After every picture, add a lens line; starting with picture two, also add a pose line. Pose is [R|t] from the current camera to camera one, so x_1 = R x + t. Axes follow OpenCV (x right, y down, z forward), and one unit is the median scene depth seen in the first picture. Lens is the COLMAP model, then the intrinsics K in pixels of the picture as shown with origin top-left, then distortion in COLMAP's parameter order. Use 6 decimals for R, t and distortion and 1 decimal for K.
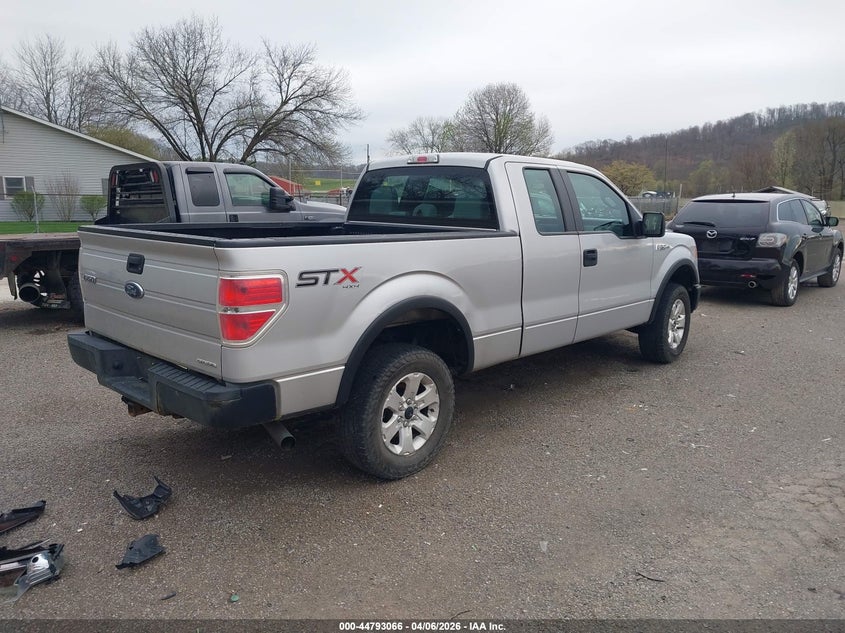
lens RADIAL K [[644.4, 0, 404.5], [0, 644.4, 316.5], [0, 0, 1]] dist [0.002253, -0.001437]
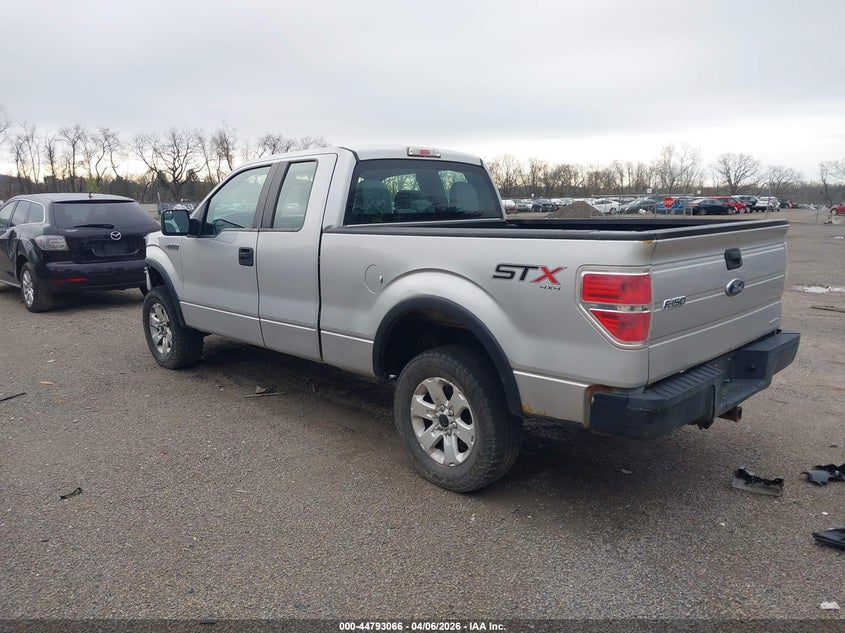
lens RADIAL K [[644.4, 0, 404.5], [0, 644.4, 316.5], [0, 0, 1]] dist [0.002253, -0.001437]
pose [[-0.059571, 0.157288, -0.985754, 0.835650], [-0.135631, 0.977075, 0.164100, -0.131548], [0.988967, 0.143474, -0.036872, 0.888336]]
